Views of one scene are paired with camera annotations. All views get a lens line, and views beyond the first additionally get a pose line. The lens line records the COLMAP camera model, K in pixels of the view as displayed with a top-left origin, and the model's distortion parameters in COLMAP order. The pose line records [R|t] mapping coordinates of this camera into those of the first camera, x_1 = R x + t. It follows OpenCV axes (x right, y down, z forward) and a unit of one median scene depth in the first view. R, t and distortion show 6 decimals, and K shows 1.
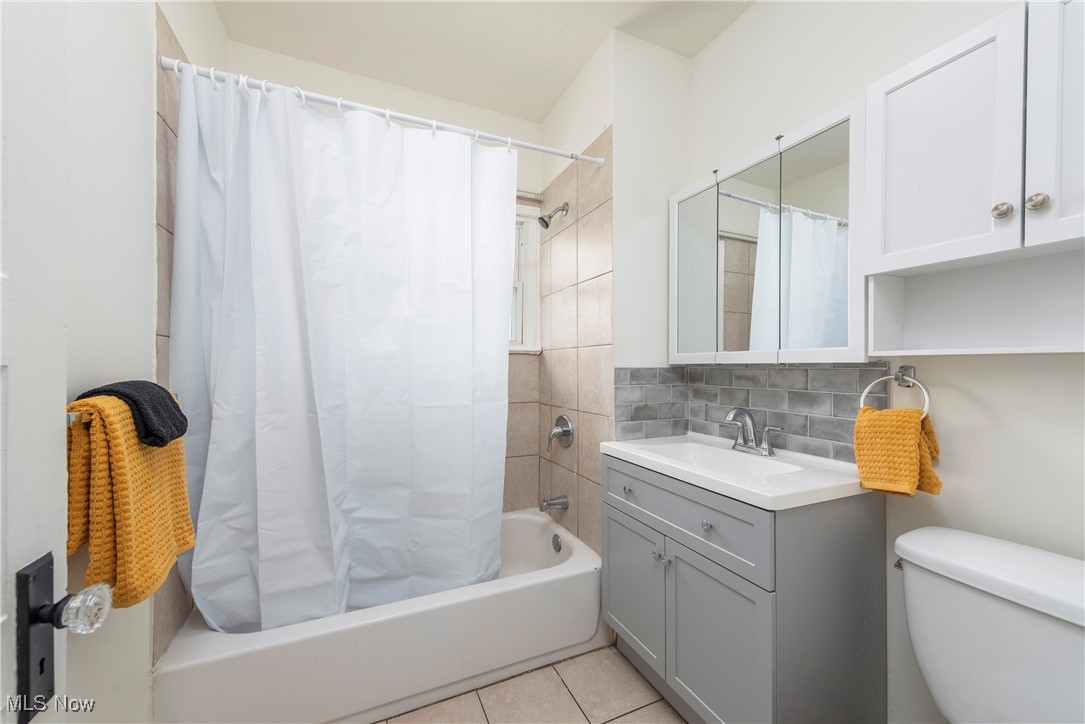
lens RADIAL K [[426.8, 0, 541.9], [0, 426.8, 366.7], [0, 0, 1]] dist [0.014483, -0.002989]
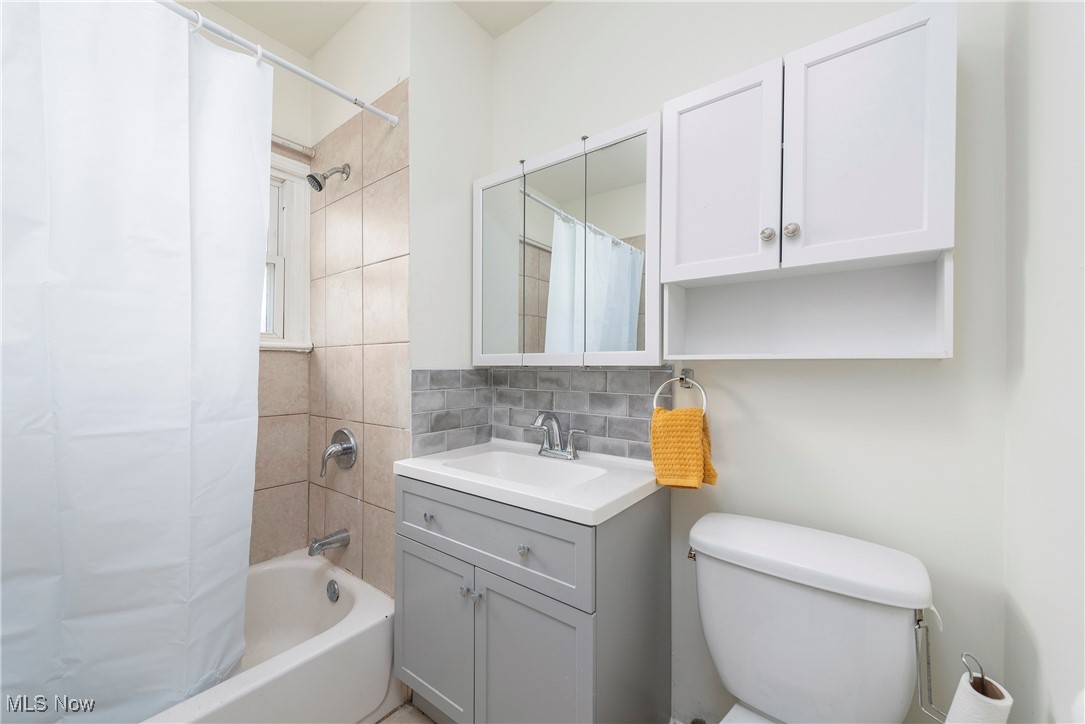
lens RADIAL K [[426.8, 0, 542.4], [0, 426.8, 366.7], [0, 0, 1]] dist [0.014483, -0.002989]
pose [[0.881646, 0.001906, 0.471908, 0.000784], [-0.001950, 0.999998, -0.000396, -0.004600], [-0.471908, -0.000571, 0.881648, 0.149226]]
